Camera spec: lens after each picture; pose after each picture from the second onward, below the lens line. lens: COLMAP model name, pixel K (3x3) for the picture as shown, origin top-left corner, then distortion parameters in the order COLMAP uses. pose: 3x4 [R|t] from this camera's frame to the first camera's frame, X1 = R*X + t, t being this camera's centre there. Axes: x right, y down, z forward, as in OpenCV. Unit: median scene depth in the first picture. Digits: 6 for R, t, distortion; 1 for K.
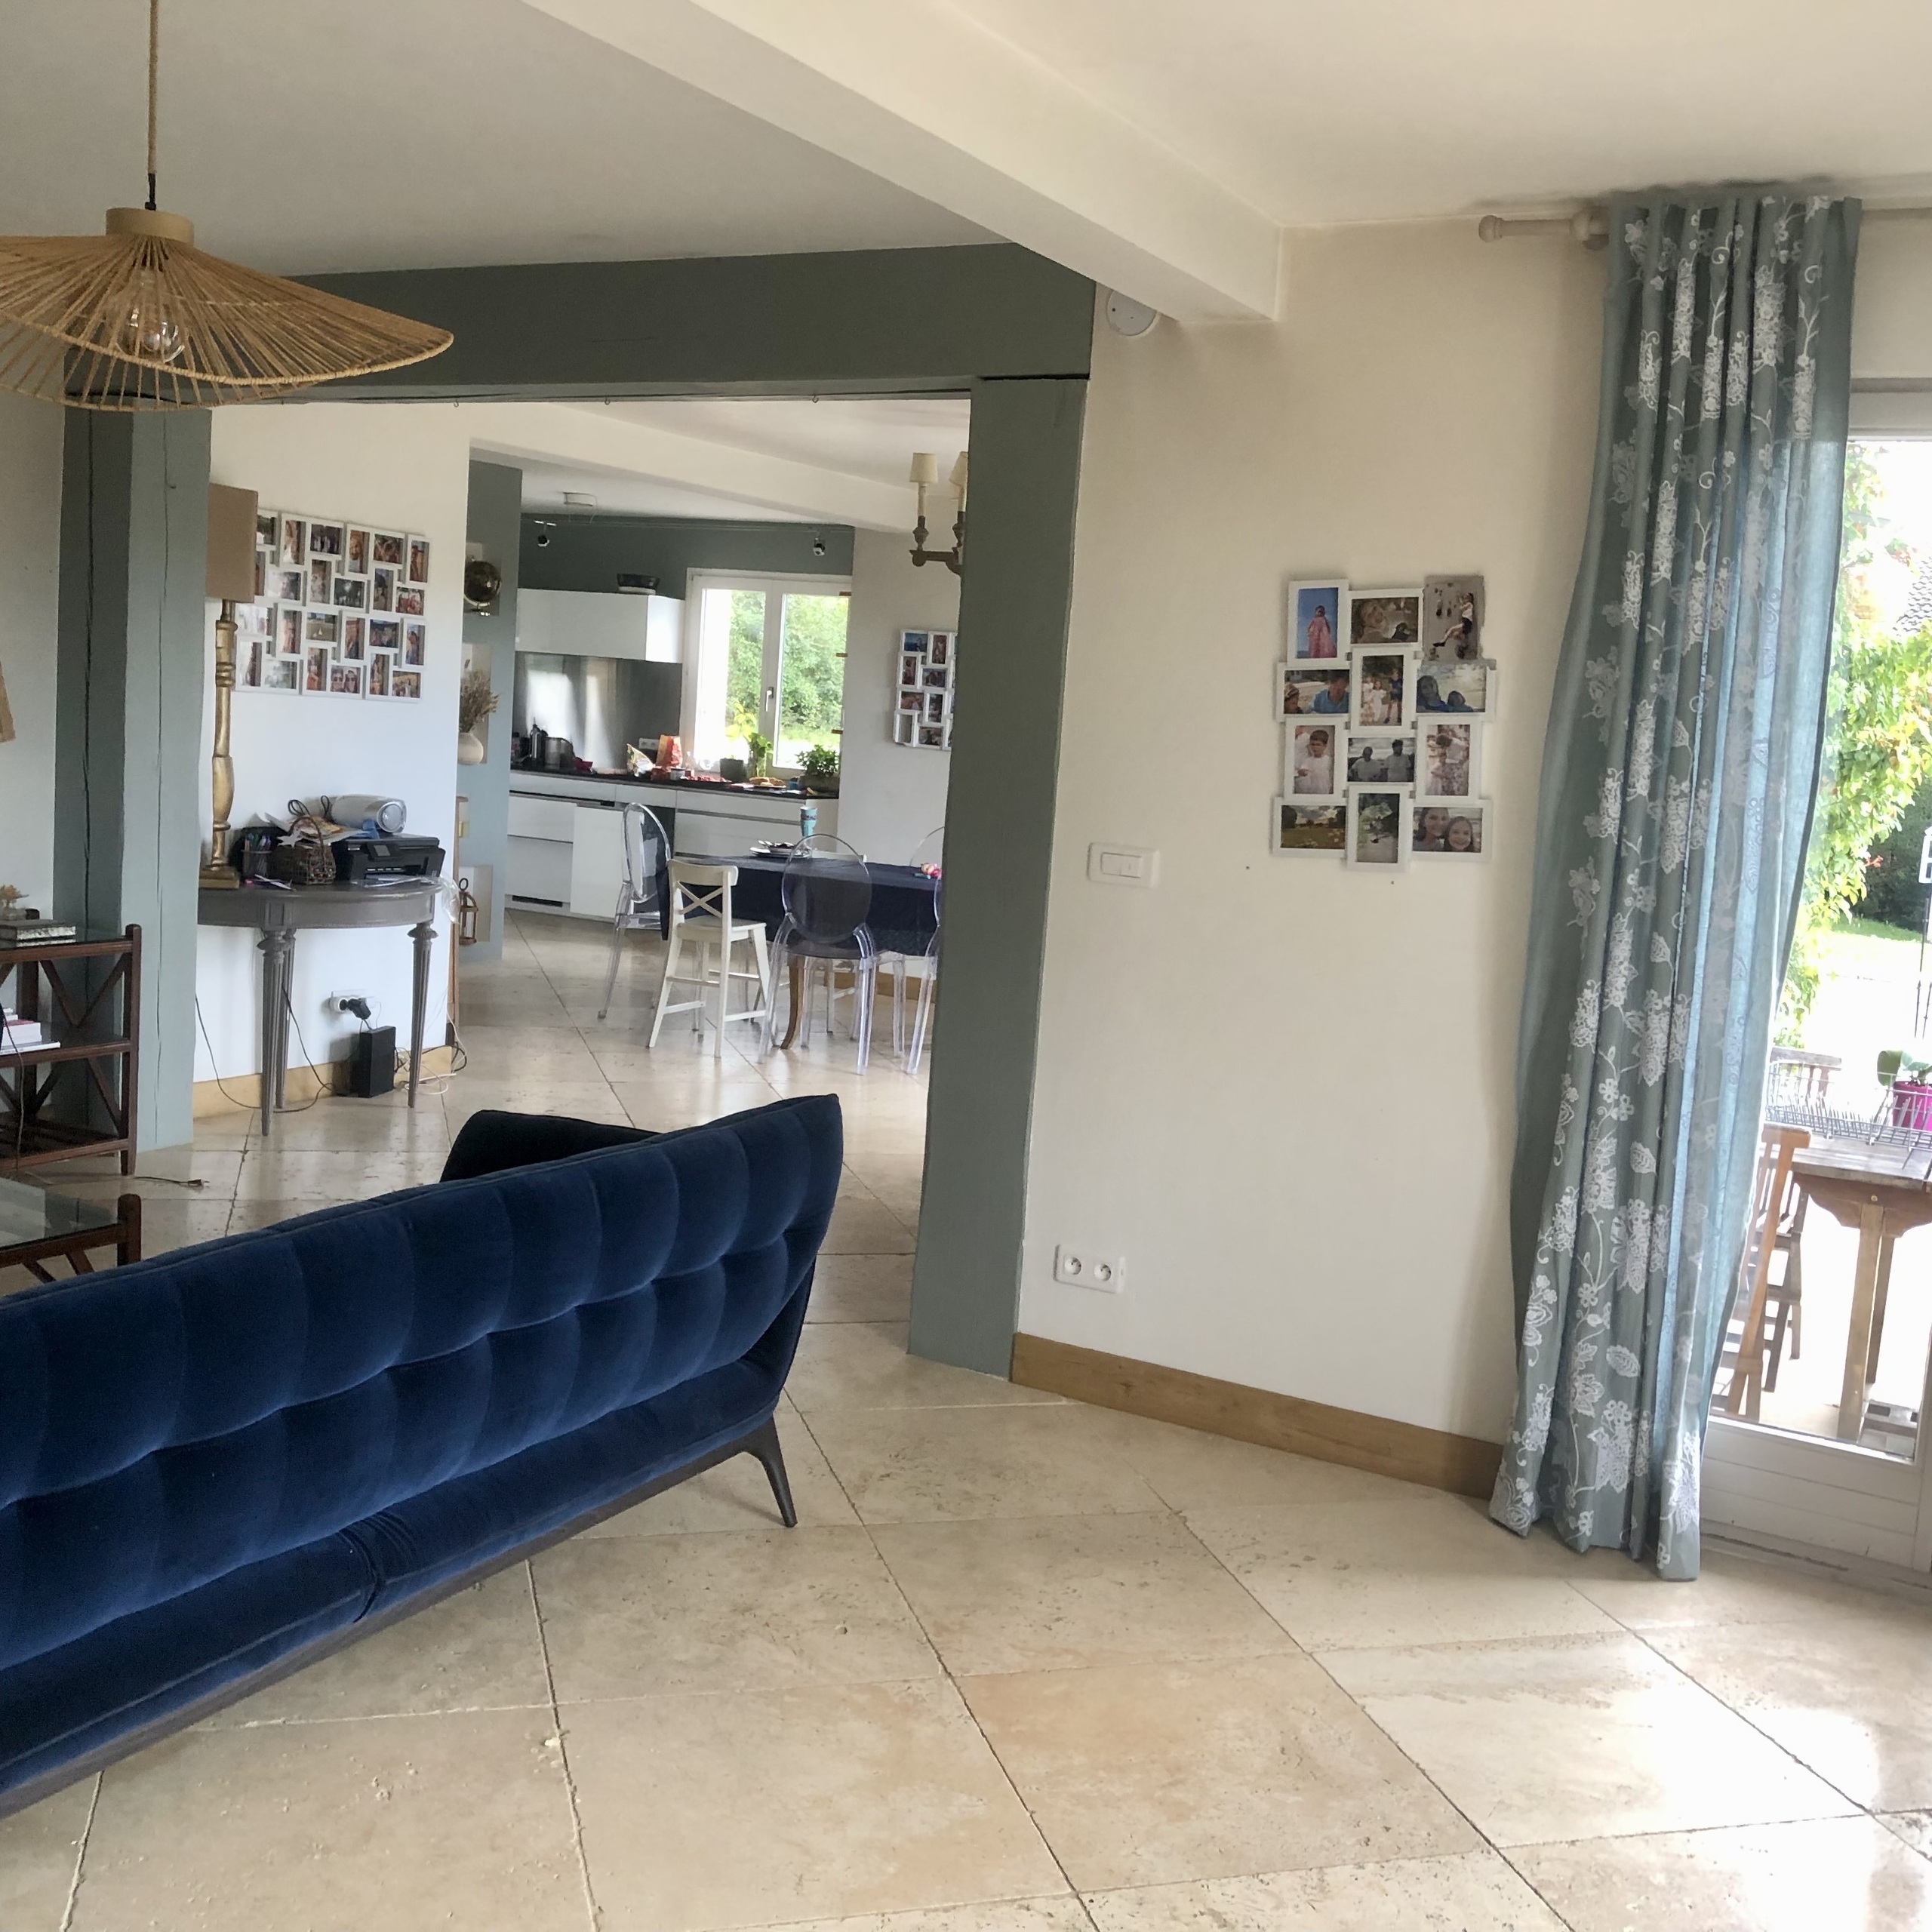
lens RADIAL K [[2142.3, 0, 966.0], [0, 2142.3, 966.0], [0, 0, 1]] dist [0.038345, -0.043966]
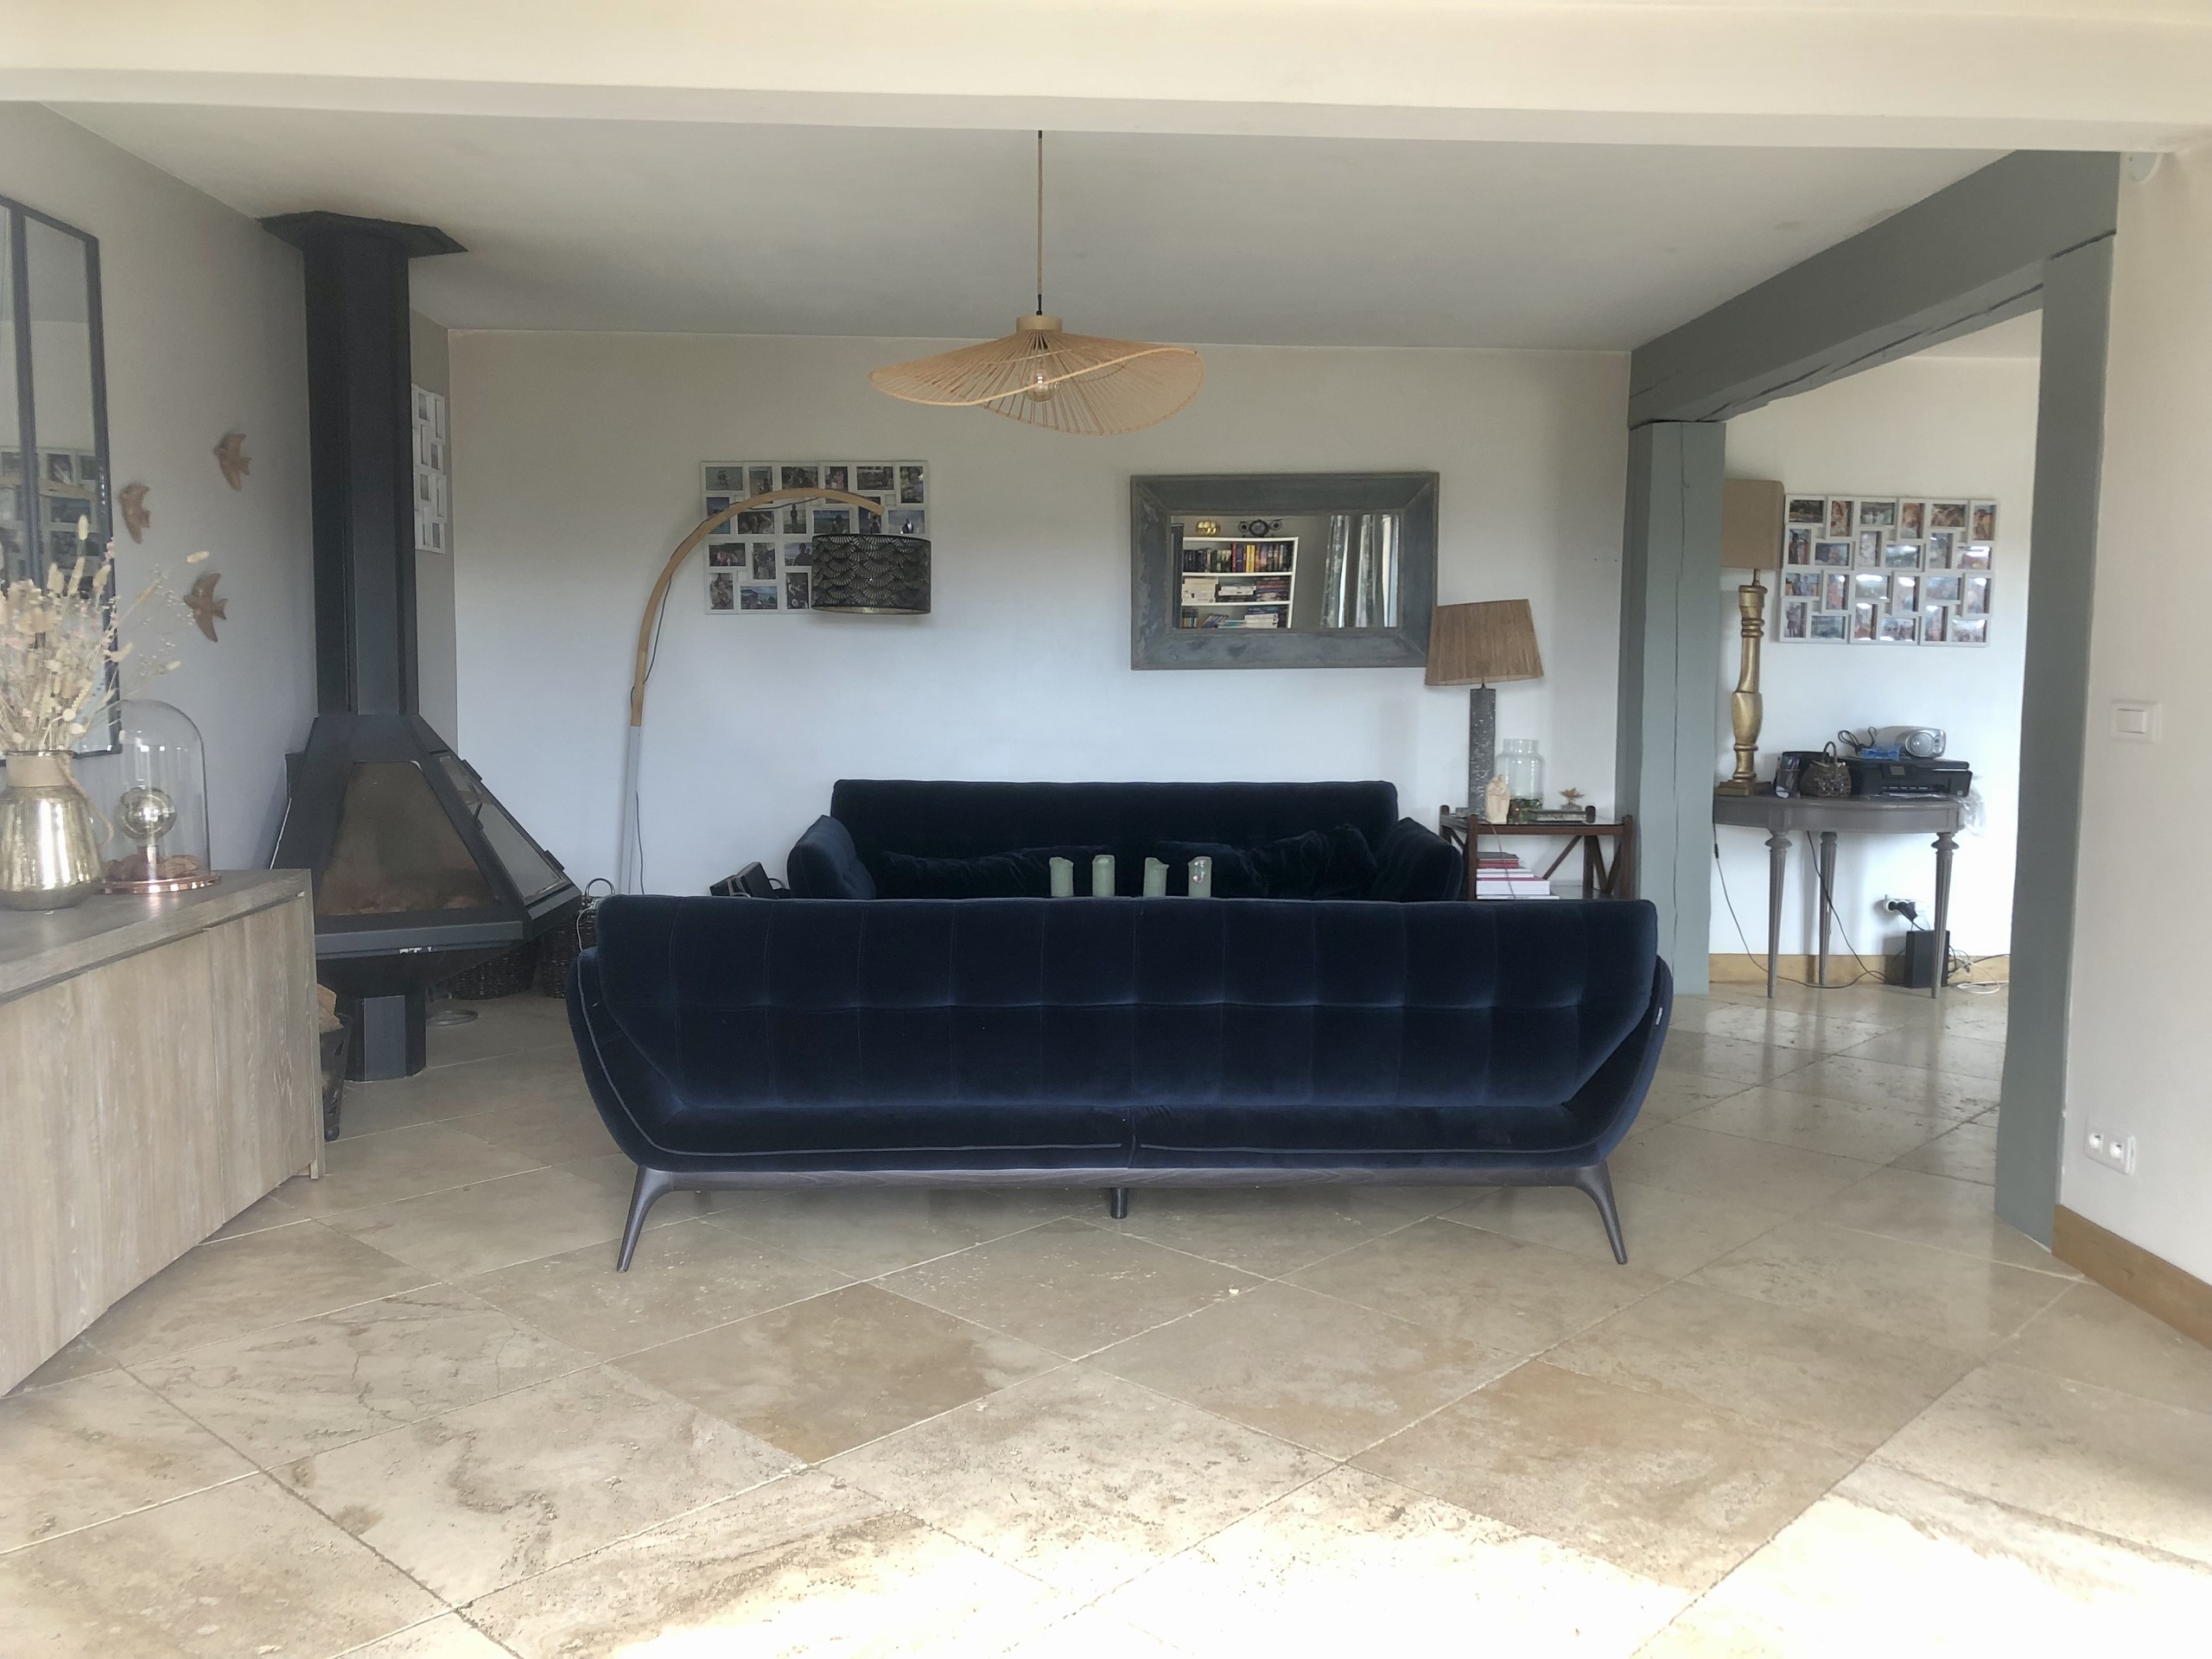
lens RADIAL K [[1825.3, 0, 1106.0], [0, 1825.3, 829.5], [0, 0, 1]] dist [0.041286, 0.001772]
pose [[0.510250, 0.018526, -0.859827, 0.557712], [-0.083162, 0.996146, -0.027887, 0.063191], [0.855996, 0.085734, 0.509824, 0.185674]]
